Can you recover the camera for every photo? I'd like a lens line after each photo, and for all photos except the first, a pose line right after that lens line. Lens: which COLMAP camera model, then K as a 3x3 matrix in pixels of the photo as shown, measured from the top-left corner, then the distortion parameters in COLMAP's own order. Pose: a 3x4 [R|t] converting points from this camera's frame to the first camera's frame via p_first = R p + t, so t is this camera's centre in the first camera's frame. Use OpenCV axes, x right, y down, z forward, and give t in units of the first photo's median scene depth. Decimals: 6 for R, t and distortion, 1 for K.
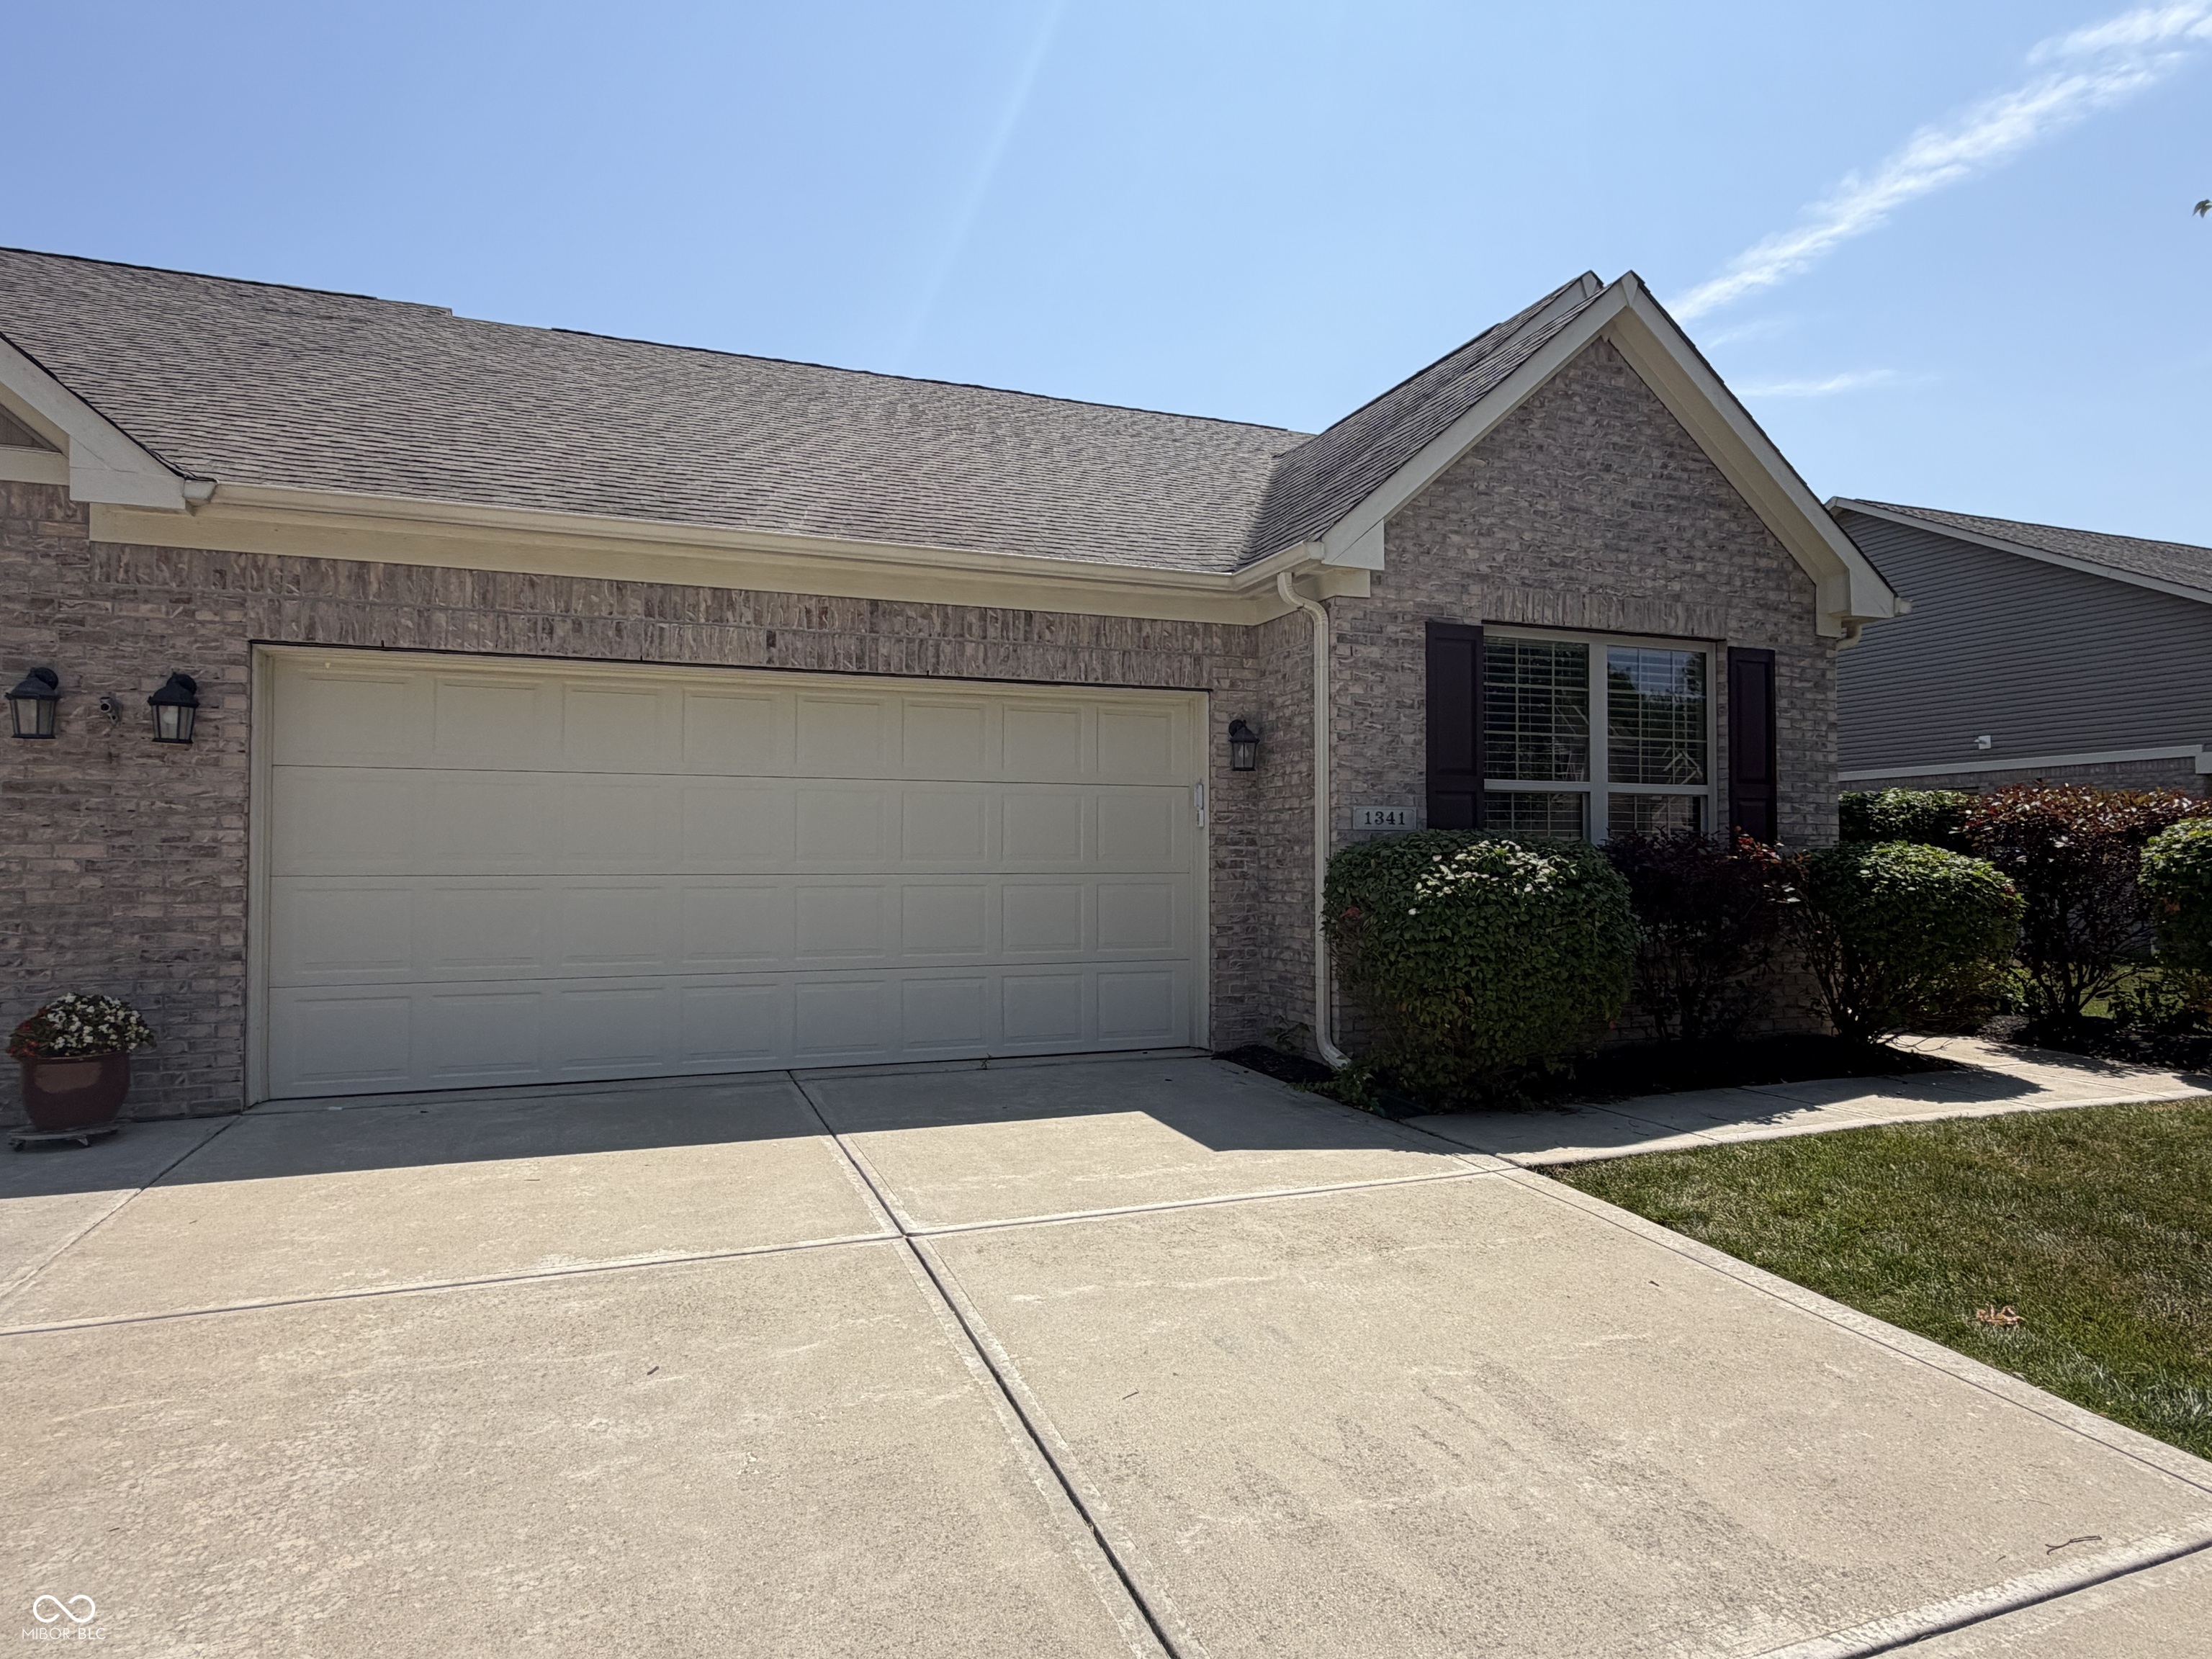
lens RADIAL K [[1267.9, 0, 1103.8], [0, 1267.9, 824.4], [0, 0, 1]] dist [0.004670, 0.001532]
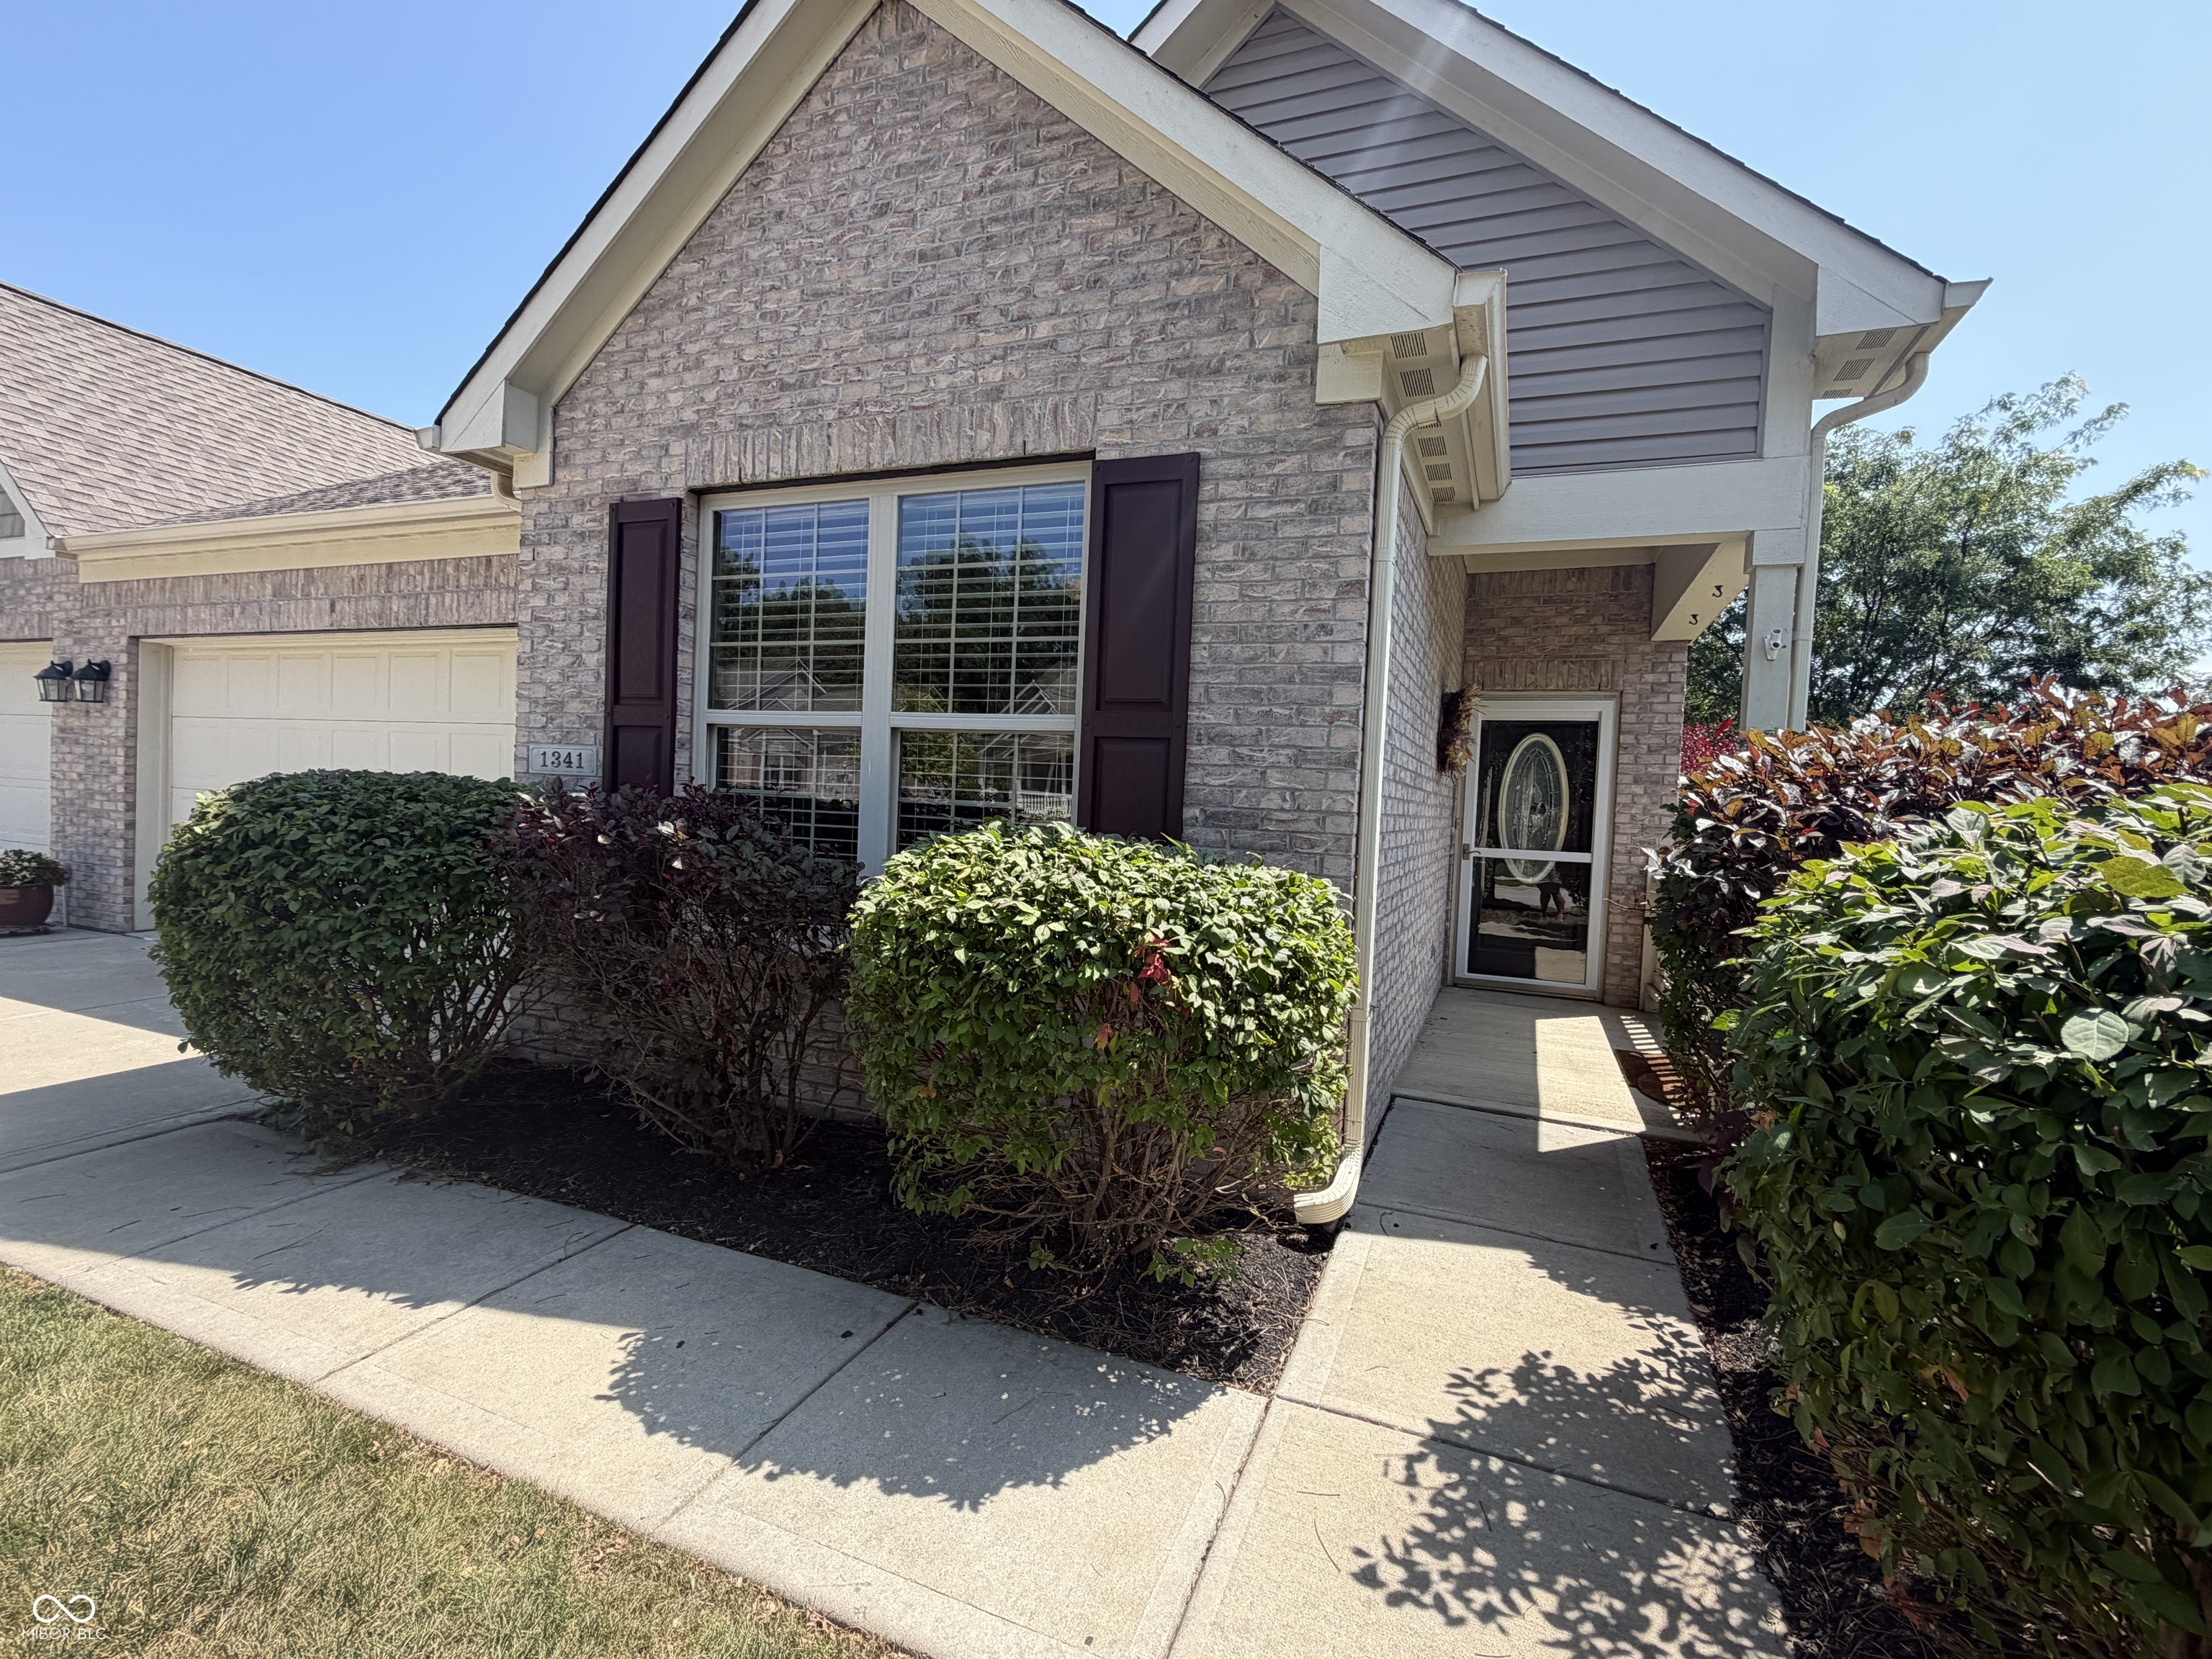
lens RADIAL K [[1023.6, 0, 1093.8], [0, 1023.6, 825.4], [0, 0, 1]] dist [0.000381, 0.001356]
pose [[0.723332, 0.053112, -0.688454, 0.838229], [-0.025994, 0.998425, 0.049713, -0.004079], [0.690010, -0.018063, 0.723574, 0.699206]]
